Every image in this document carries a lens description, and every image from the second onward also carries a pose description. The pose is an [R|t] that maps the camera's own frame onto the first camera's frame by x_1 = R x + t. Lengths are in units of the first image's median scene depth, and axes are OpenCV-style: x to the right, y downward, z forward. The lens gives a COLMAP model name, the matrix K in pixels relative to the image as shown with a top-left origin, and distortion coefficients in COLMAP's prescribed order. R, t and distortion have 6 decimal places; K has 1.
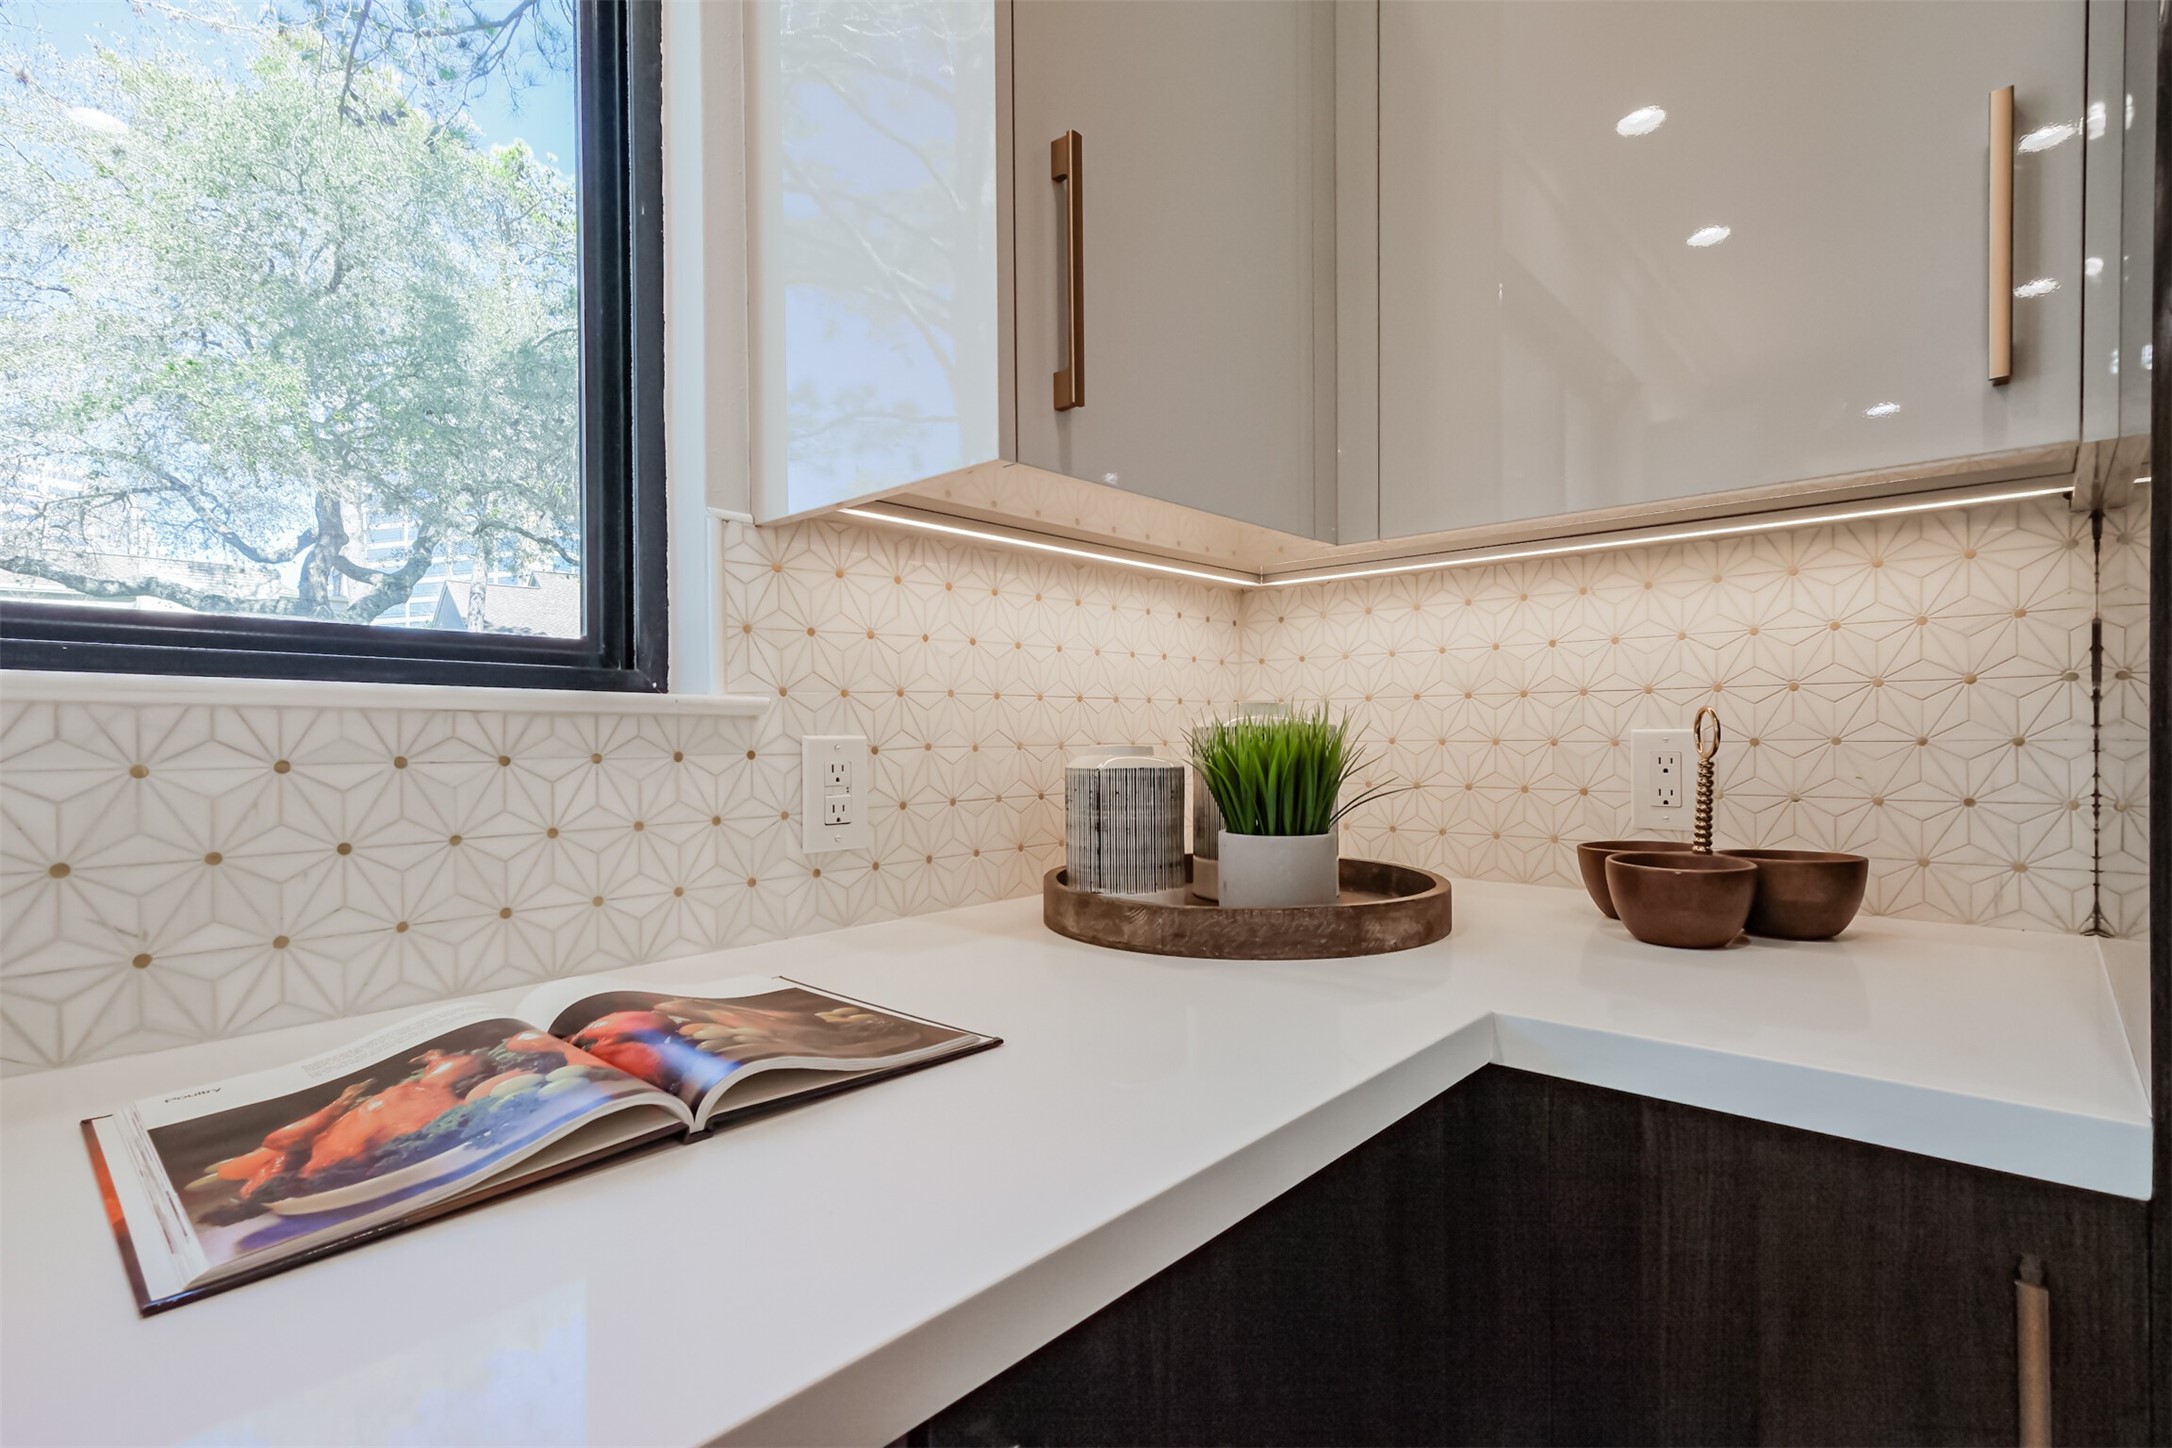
lens RADIAL K [[1028.6, 0, 1083.4], [0, 1028.6, 724.2], [0, 0, 1]] dist [-0.001603, -0.000029]
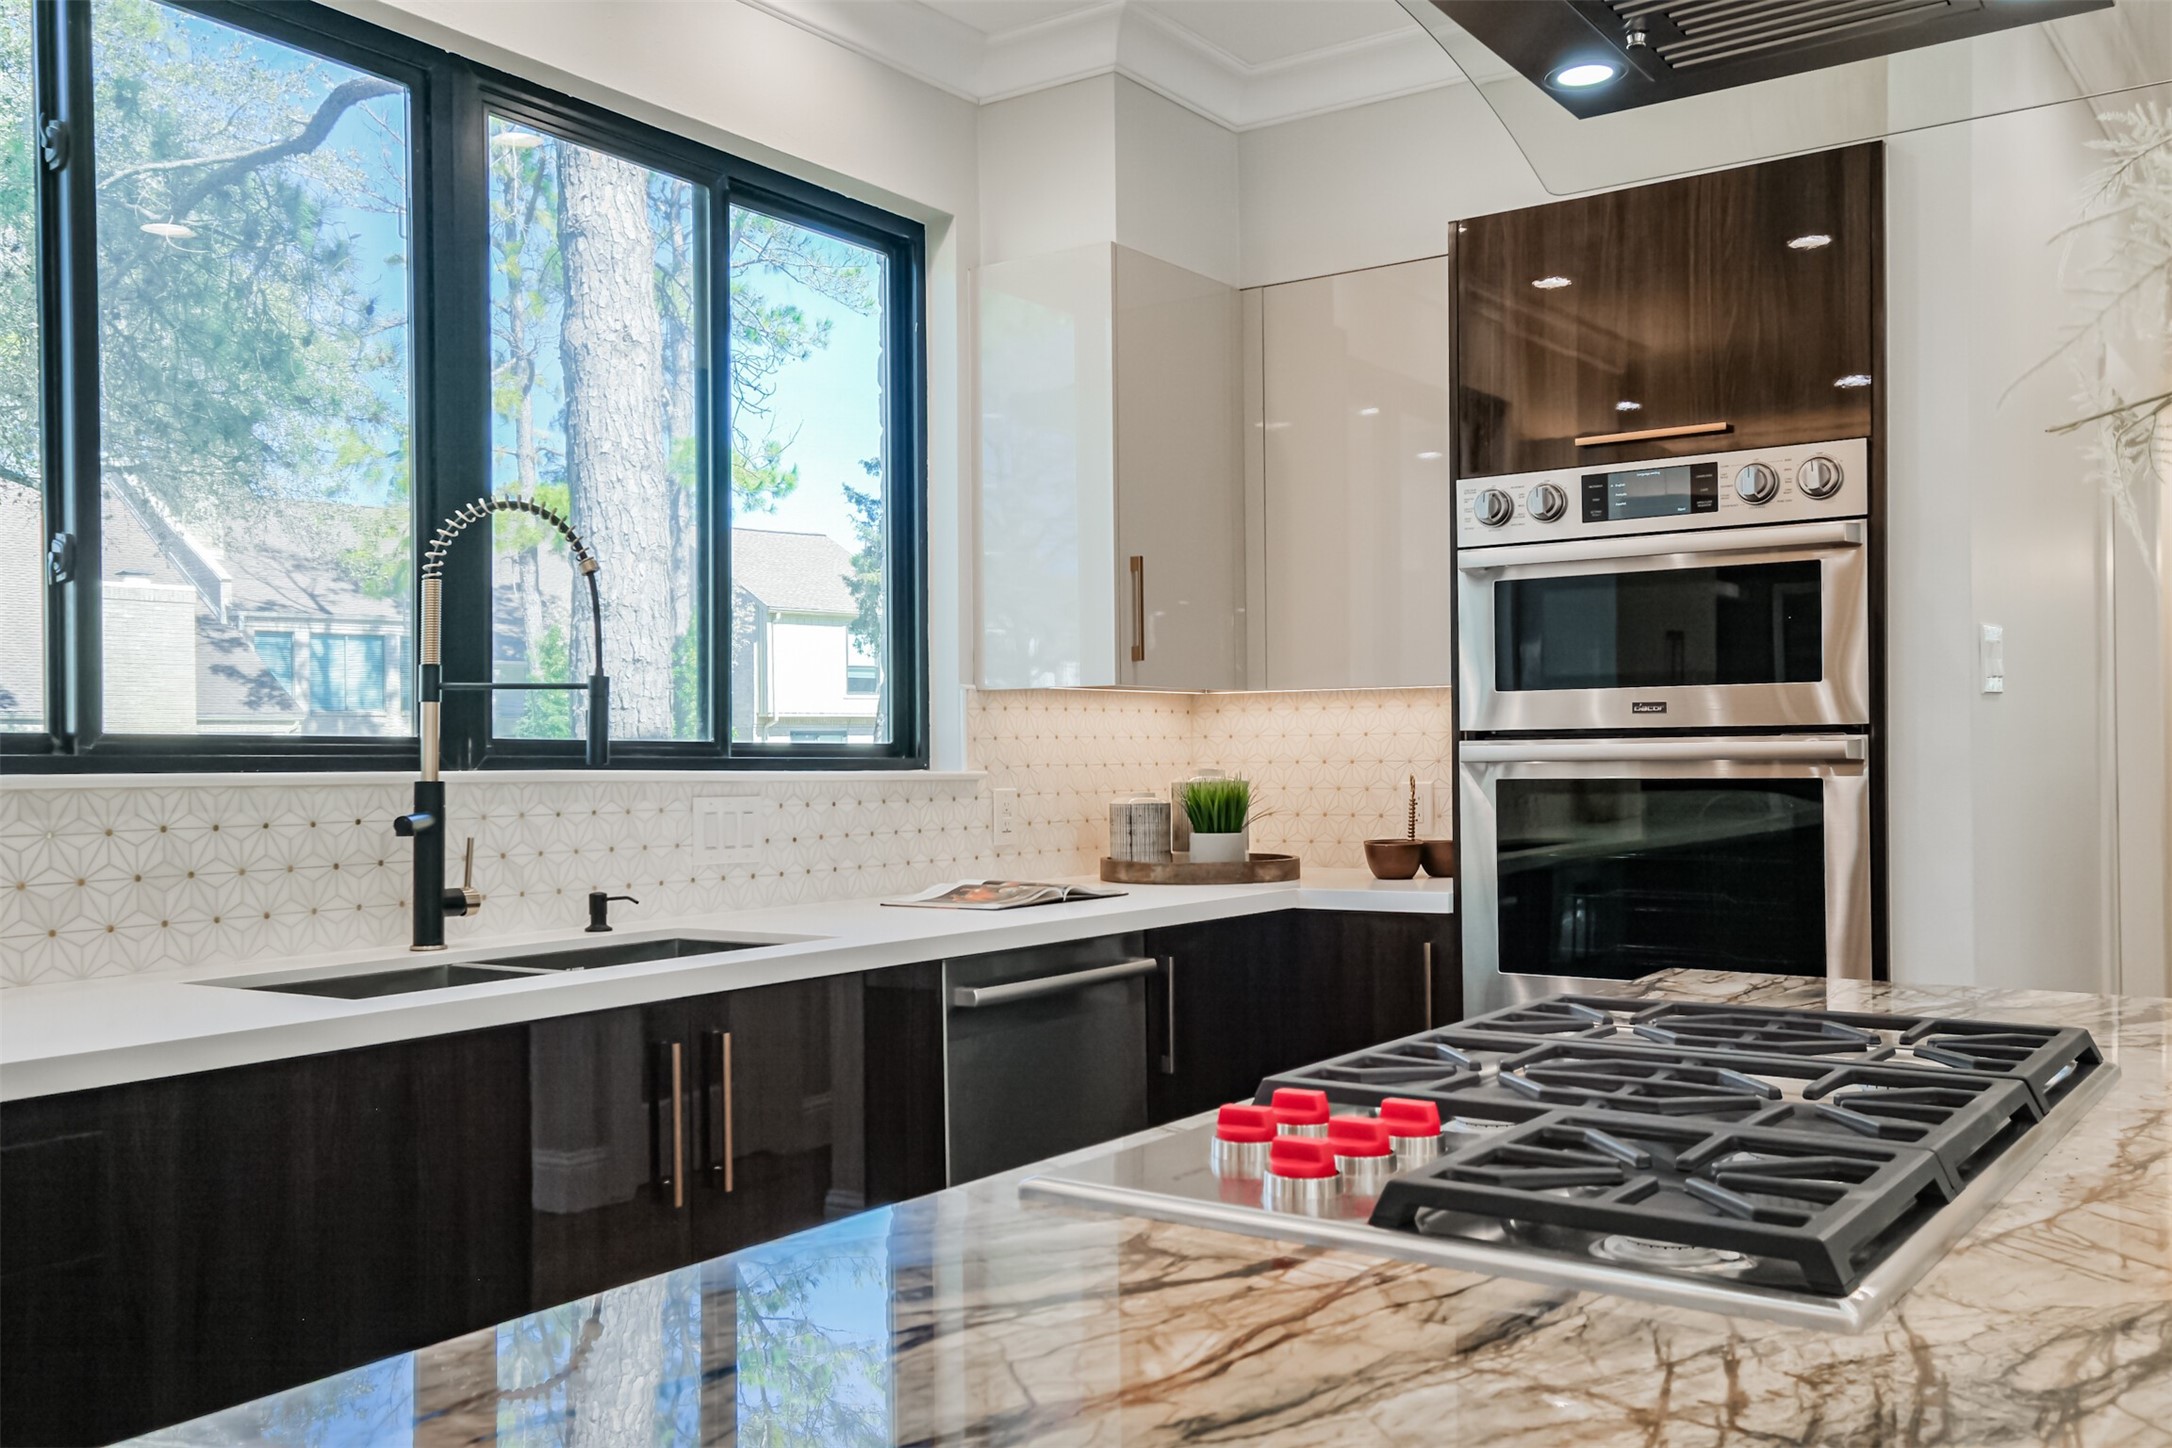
lens RADIAL K [[1921.6, 0, 1086.9], [0, 1921.6, 732.2], [0, 0, 1]] dist [0.004302, 0.000093]
pose [[0.991726, -0.002975, 0.128336, -0.578454], [0.003787, 0.999974, -0.006084, -0.078229], [-0.128314, 0.006520, 0.991712, -2.850745]]
